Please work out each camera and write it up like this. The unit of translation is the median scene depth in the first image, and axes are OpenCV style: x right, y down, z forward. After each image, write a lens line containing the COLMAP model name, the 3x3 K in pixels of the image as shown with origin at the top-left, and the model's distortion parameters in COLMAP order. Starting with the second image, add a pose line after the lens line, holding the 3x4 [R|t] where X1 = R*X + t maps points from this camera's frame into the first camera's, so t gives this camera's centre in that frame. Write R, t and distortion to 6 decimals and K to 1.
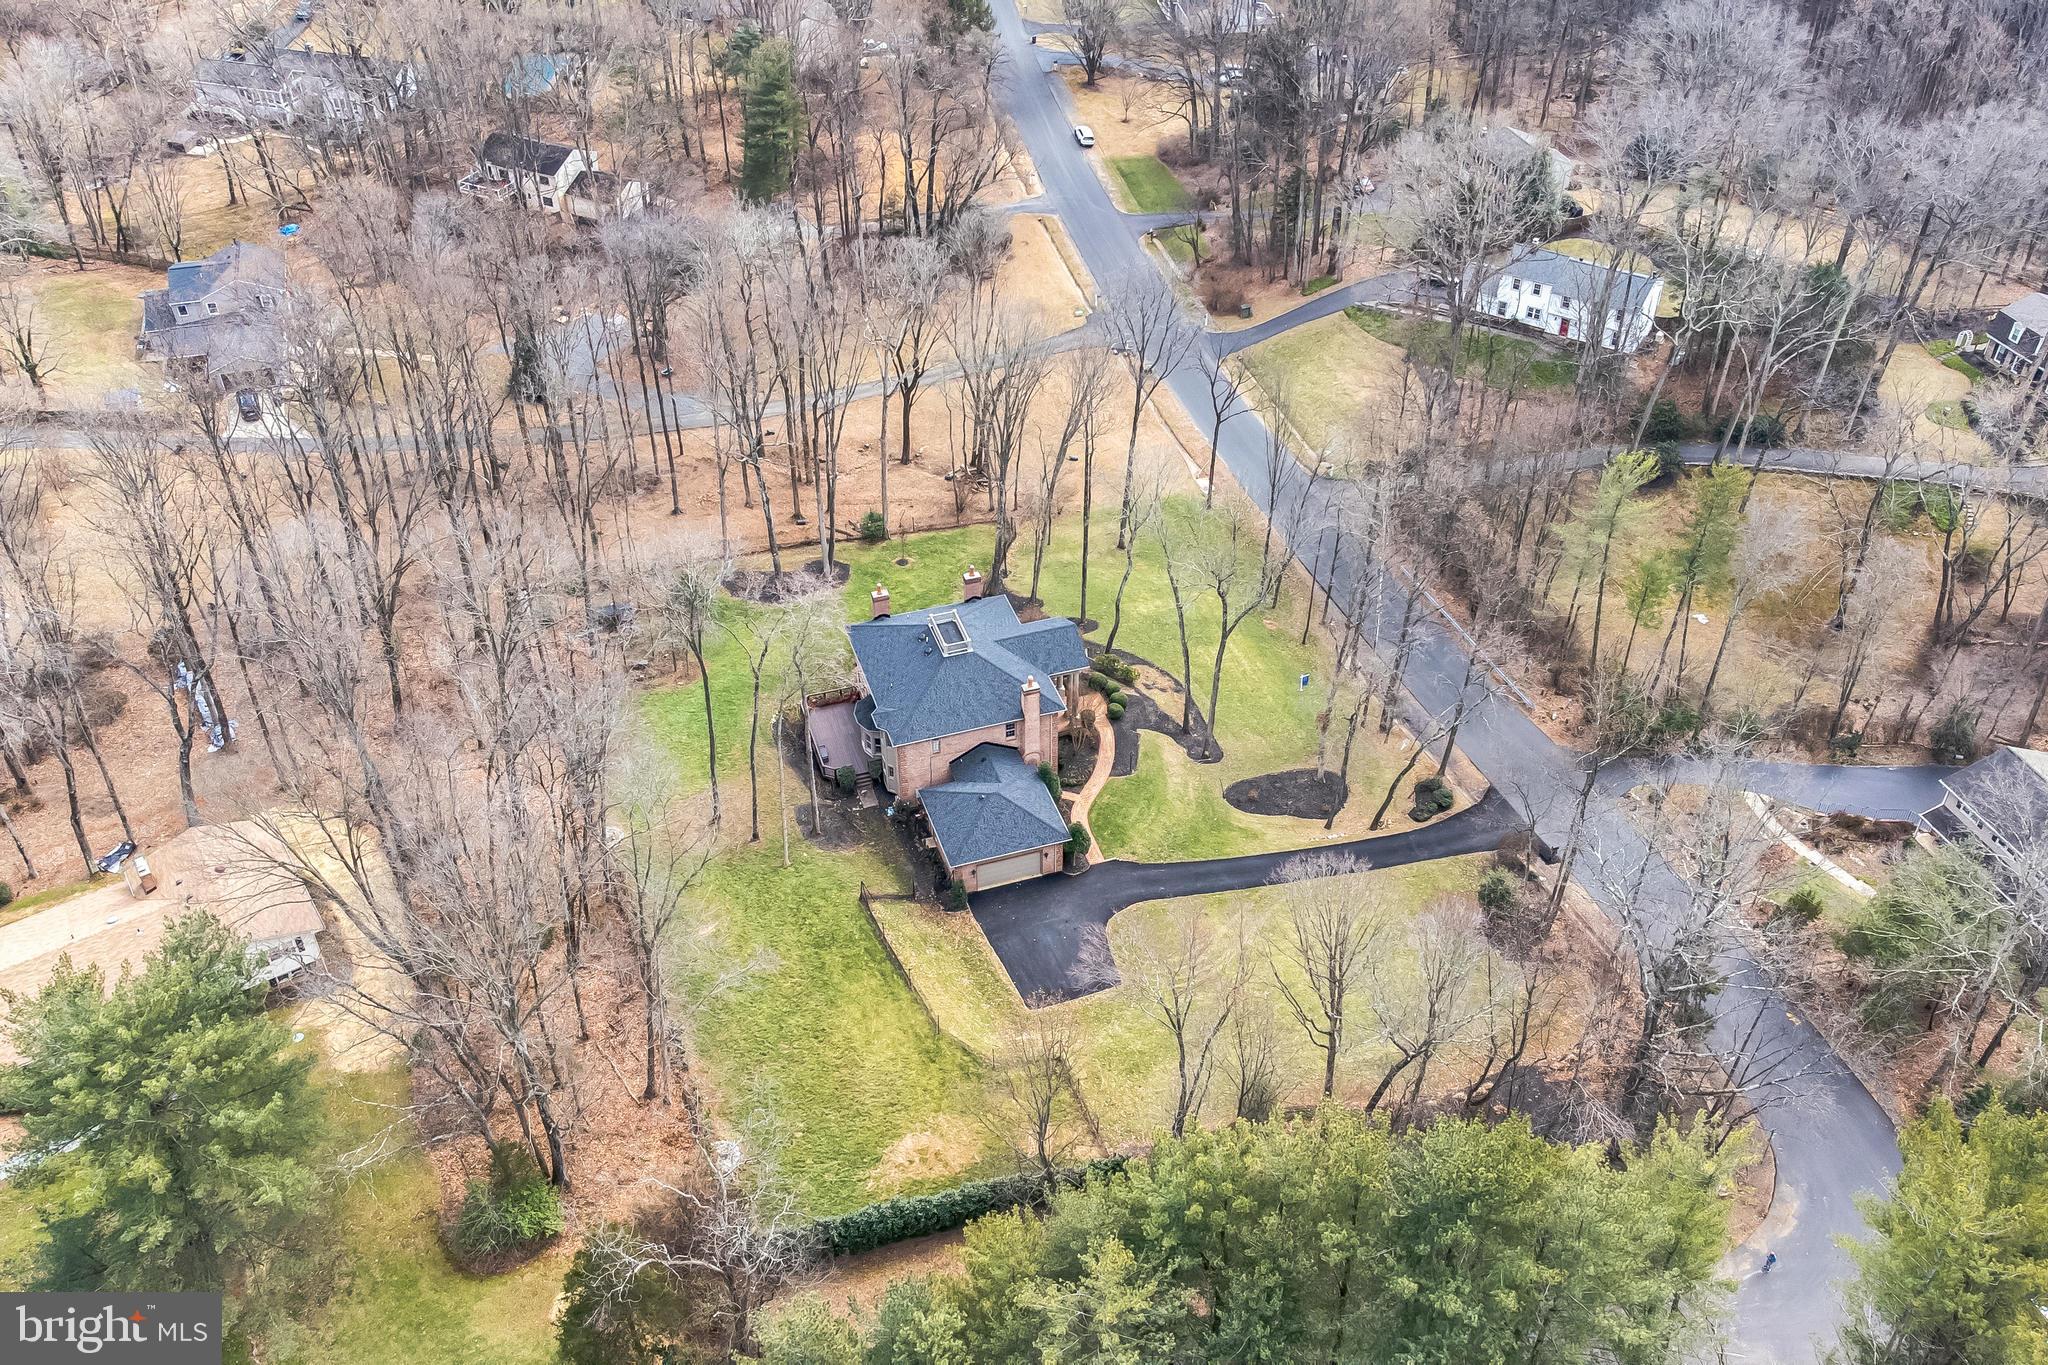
lens RADIAL K [[1790.2, 0, 1024.0], [0, 1790.2, 682.5], [0, 0, 1]] dist [0.033066, 0.015241]
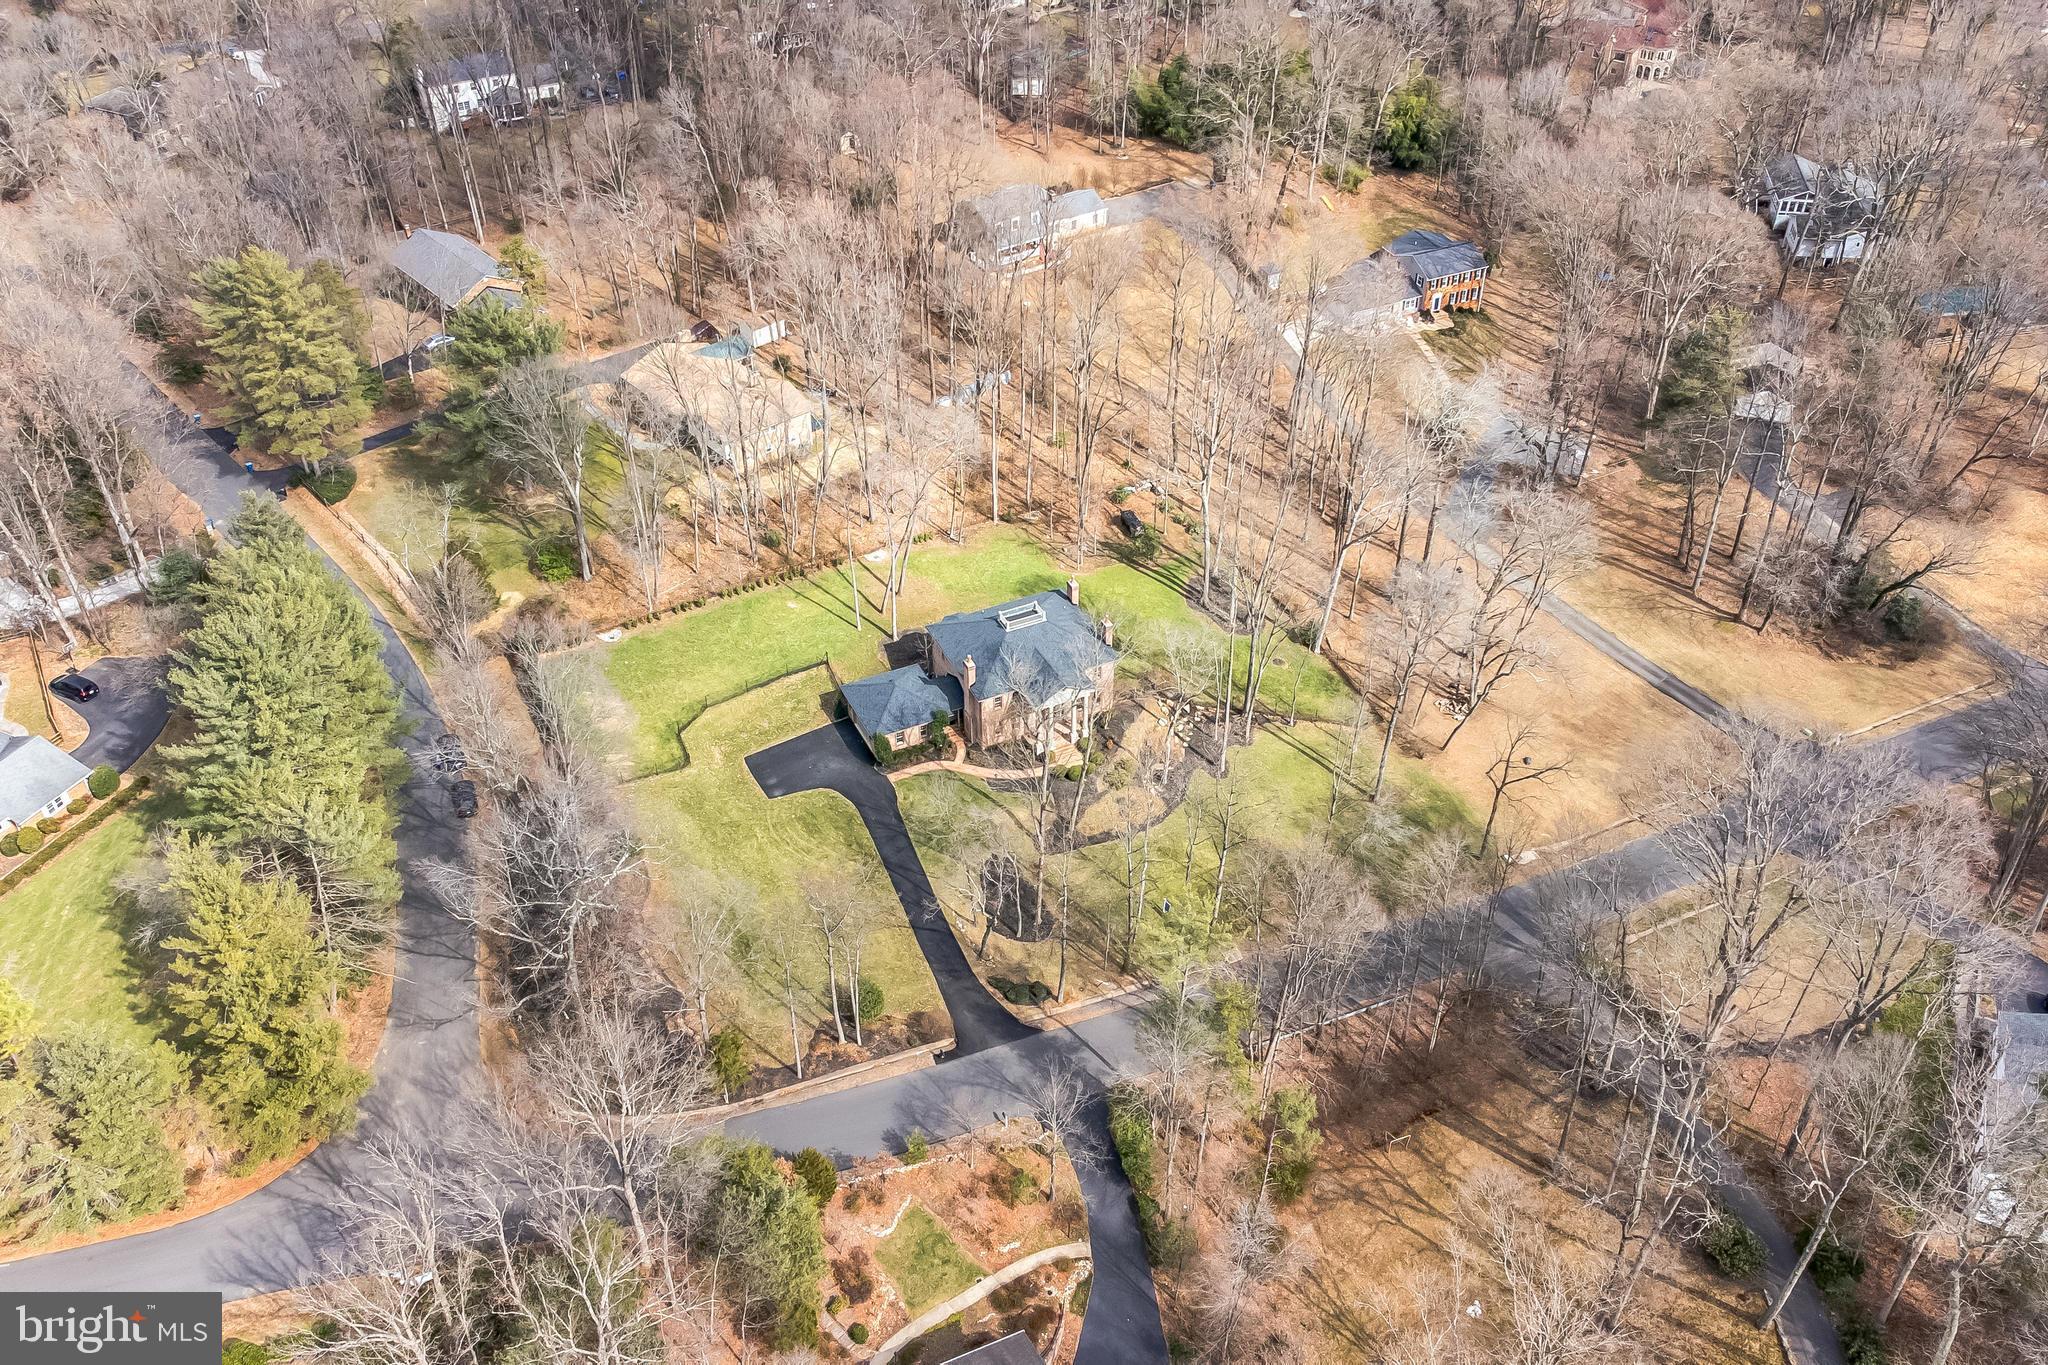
lens RADIAL K [[1790.2, 0, 1024.0], [0, 1790.2, 682.5], [0, 0, 1]] dist [0.033066, 0.015241]
pose [[0.127987, 0.624604, -0.770383, 0.975529], [-0.616372, 0.658638, 0.431604, -0.549190], [0.776985, 0.419603, 0.469285, 0.400152]]
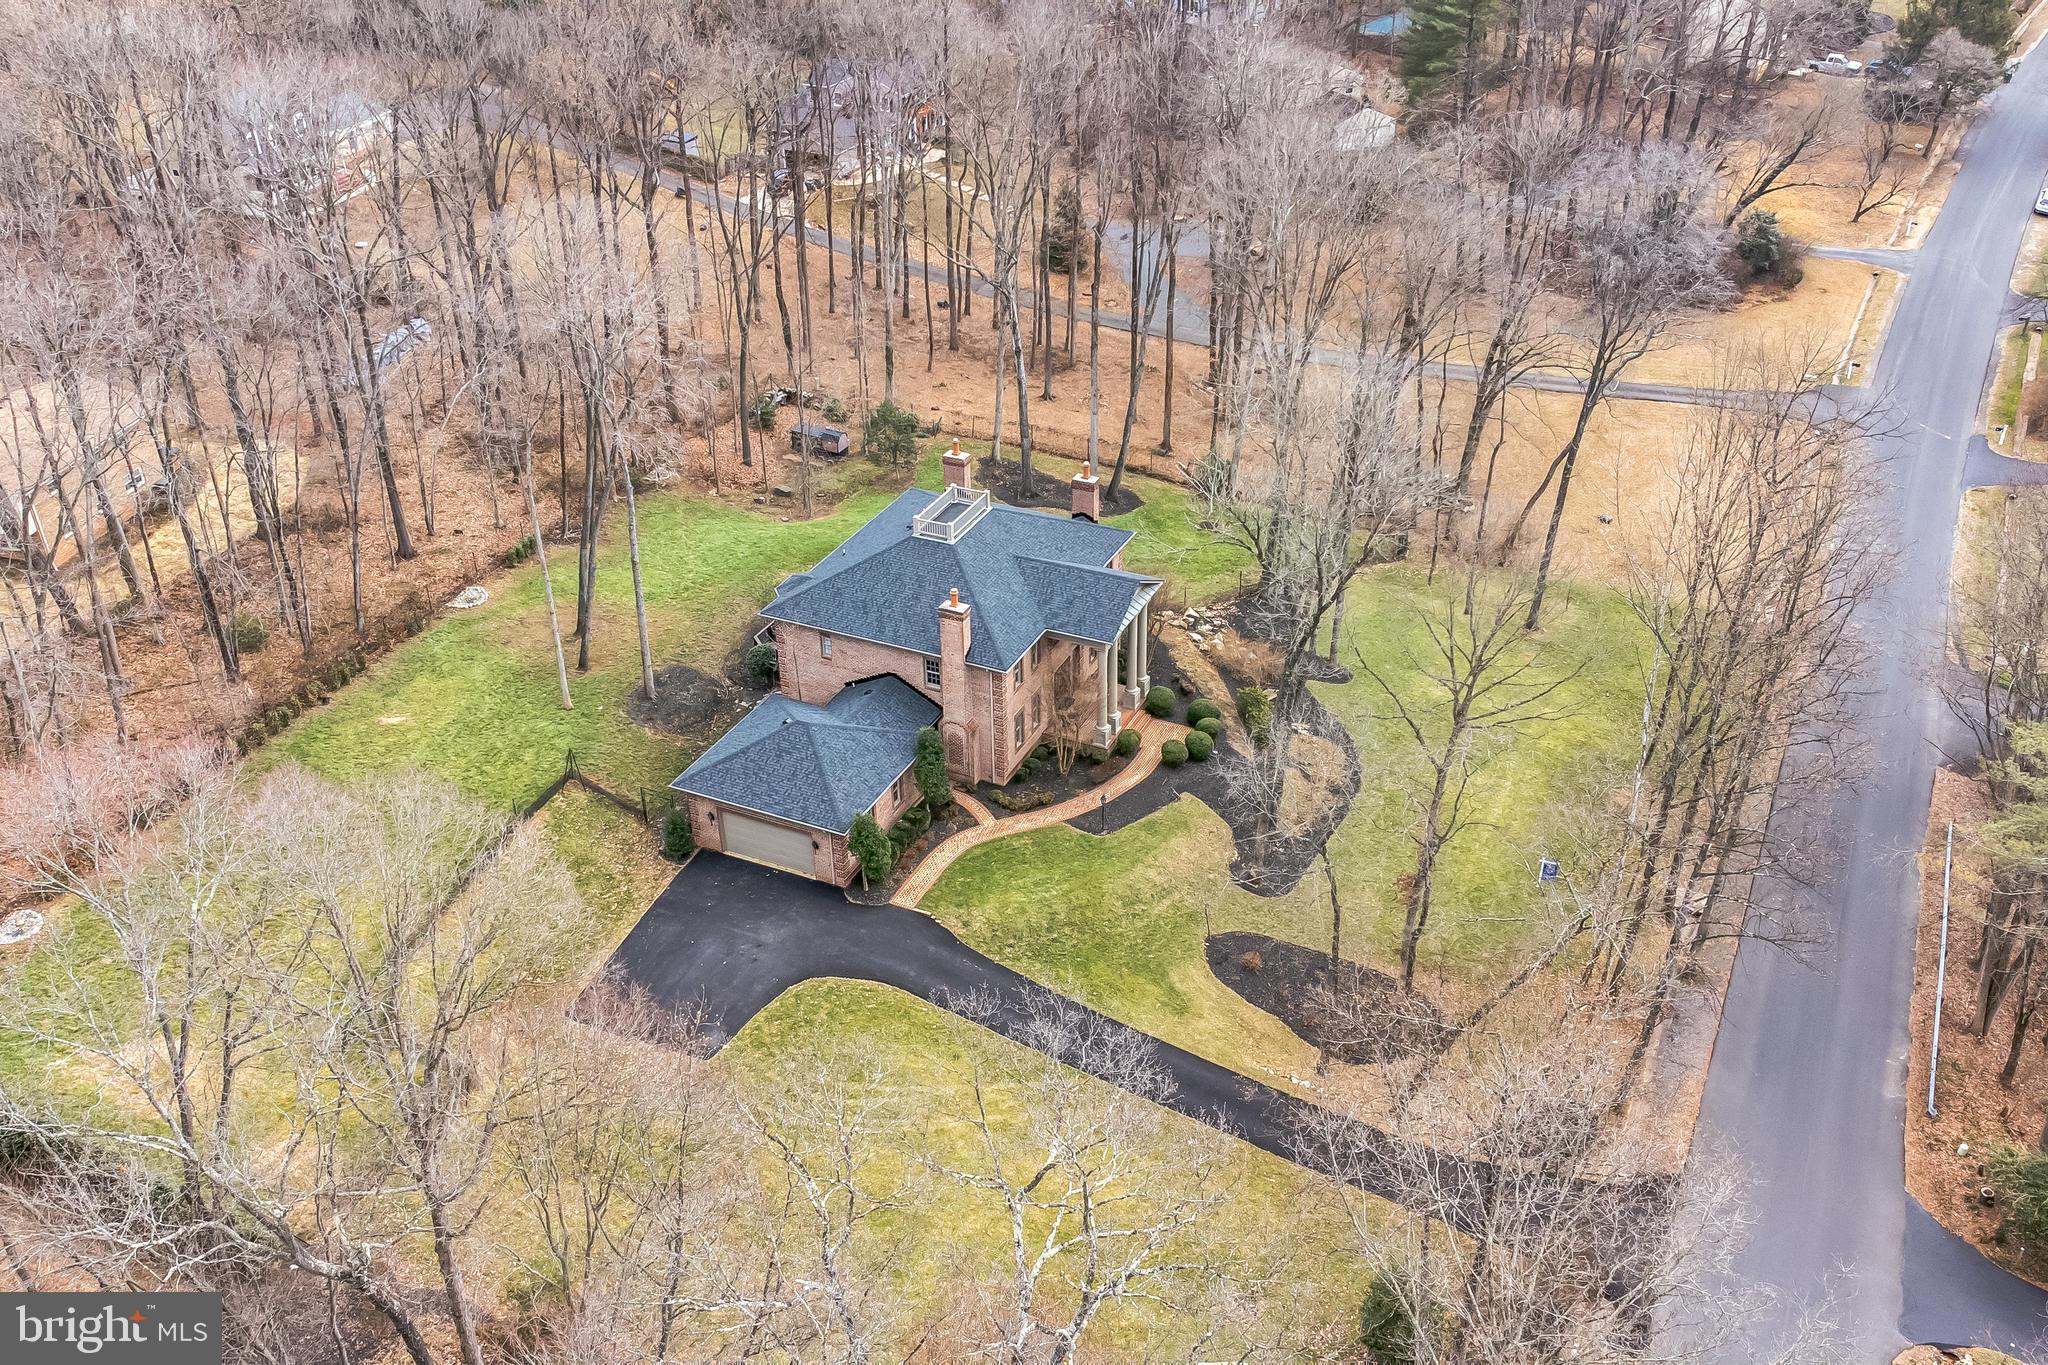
lens RADIAL K [[1790.2, 0, 1024.0], [0, 1790.2, 682.5], [0, 0, 1]] dist [0.033066, 0.015241]
pose [[0.727235, 0.356515, -0.586537, 0.374075], [-0.421294, 0.906472, 0.028628, -0.001681], [0.541886, 0.226285, 0.809416, 0.490595]]
